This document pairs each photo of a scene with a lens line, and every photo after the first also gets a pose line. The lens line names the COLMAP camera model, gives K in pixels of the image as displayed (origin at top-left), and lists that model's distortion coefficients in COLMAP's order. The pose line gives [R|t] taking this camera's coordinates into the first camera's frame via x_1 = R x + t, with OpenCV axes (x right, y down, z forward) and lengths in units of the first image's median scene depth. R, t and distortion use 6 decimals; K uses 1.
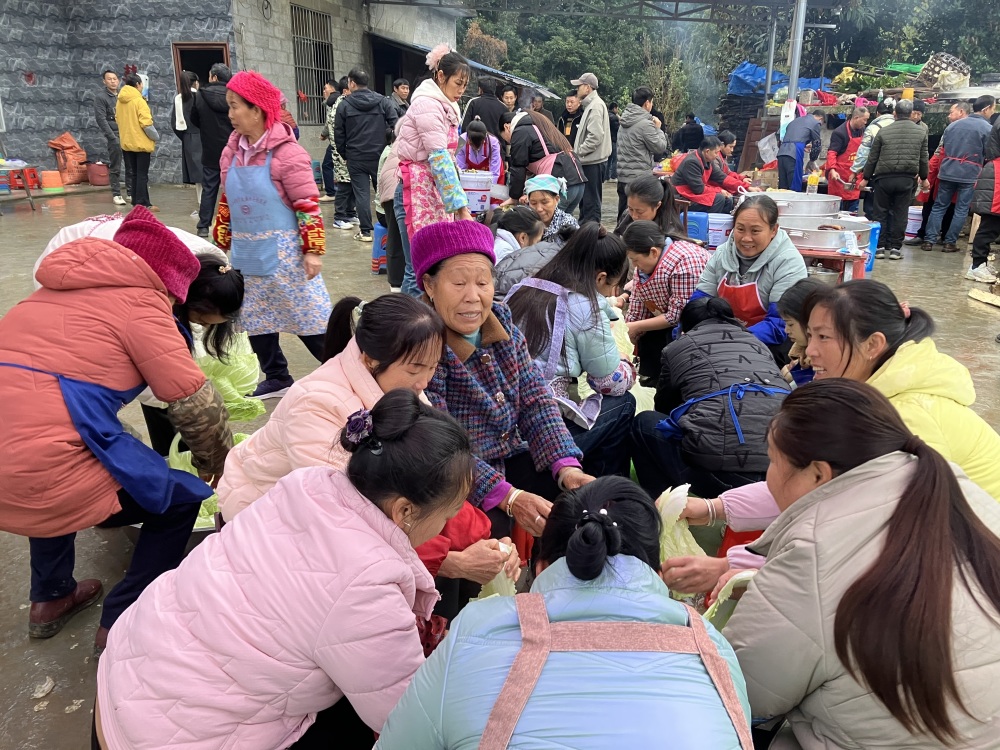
lens RADIAL K [[818.5, 0, 500.0], [0, 818.5, 378.6], [0, 0, 1]] dist [0.009703, 0.004937]
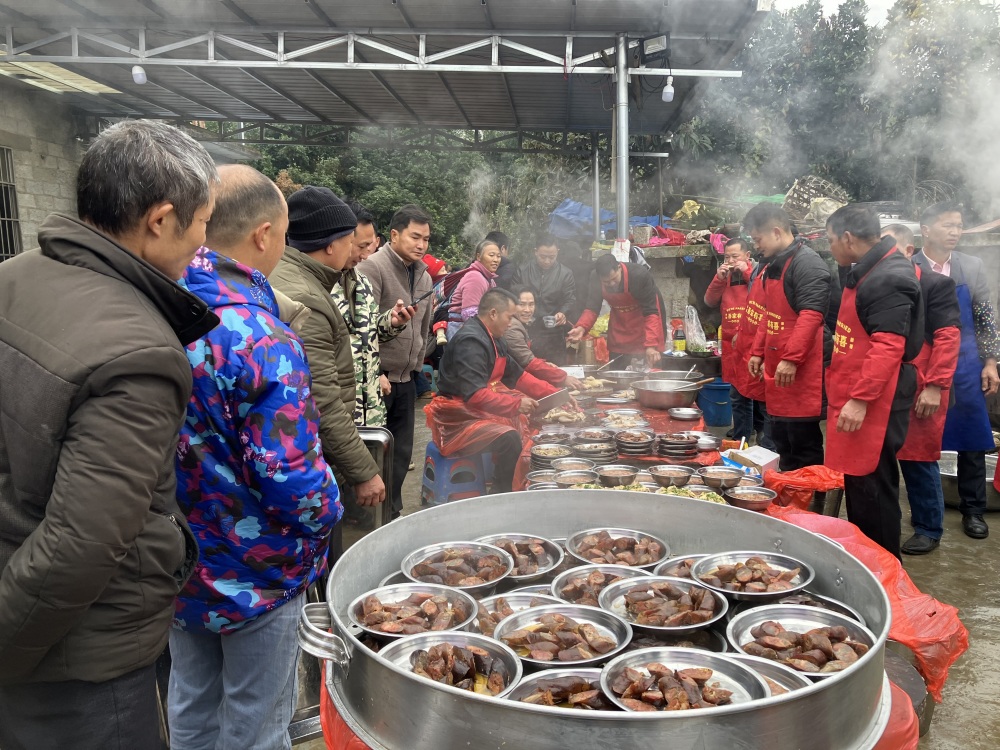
lens RADIAL K [[818.5, 0, 500.1], [0, 818.5, 373.0], [0, 0, 1]] dist [0.009703, 0.004937]
pose [[0.985870, -0.052538, 0.159059, 0.094385], [0.080191, 0.981692, -0.172775, -0.080971], [-0.147069, 0.183089, 0.972034, 0.250419]]
